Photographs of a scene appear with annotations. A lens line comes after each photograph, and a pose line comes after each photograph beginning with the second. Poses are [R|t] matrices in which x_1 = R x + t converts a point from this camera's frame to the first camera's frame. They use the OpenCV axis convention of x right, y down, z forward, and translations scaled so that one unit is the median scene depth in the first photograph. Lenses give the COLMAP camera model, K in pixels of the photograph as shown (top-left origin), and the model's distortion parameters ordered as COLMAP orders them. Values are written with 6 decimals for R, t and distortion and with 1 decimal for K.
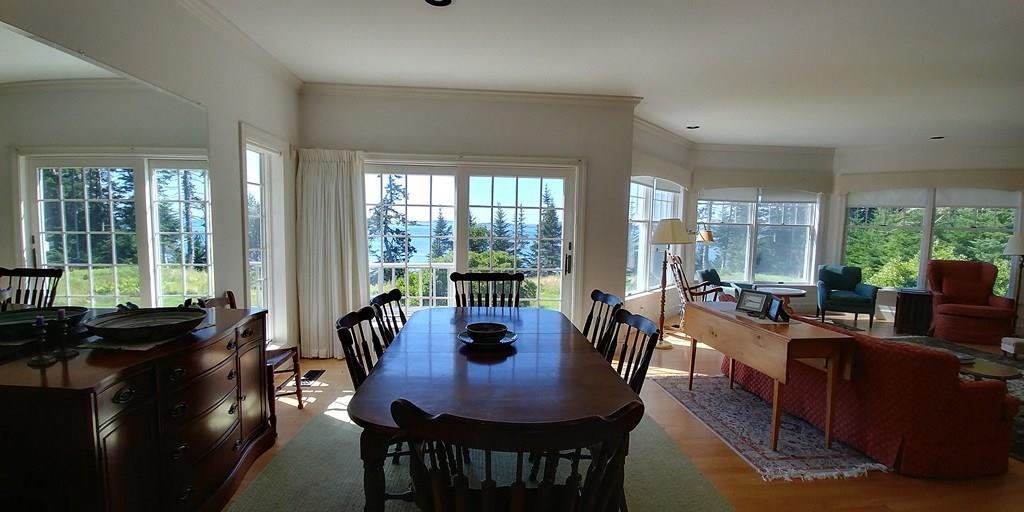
lens RADIAL K [[461.5, 0, 508.0], [0, 461.5, 262.4], [0, 0, 1]] dist [-0.013831, -0.015642]
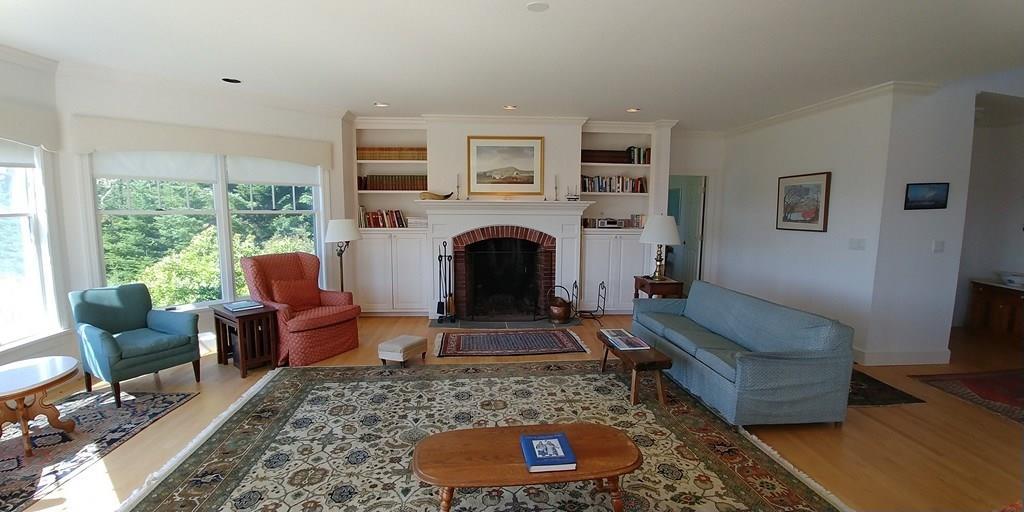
lens RADIAL K [[461.5, 0, 508.0], [0, 461.5, 262.4], [0, 0, 1]] dist [-0.013831, -0.015642]
pose [[-0.002814, -0.137310, 0.990524, 0.199821], [0.075082, 0.987703, 0.137132, -0.059638], [-0.997173, 0.074756, 0.007530, 0.524768]]
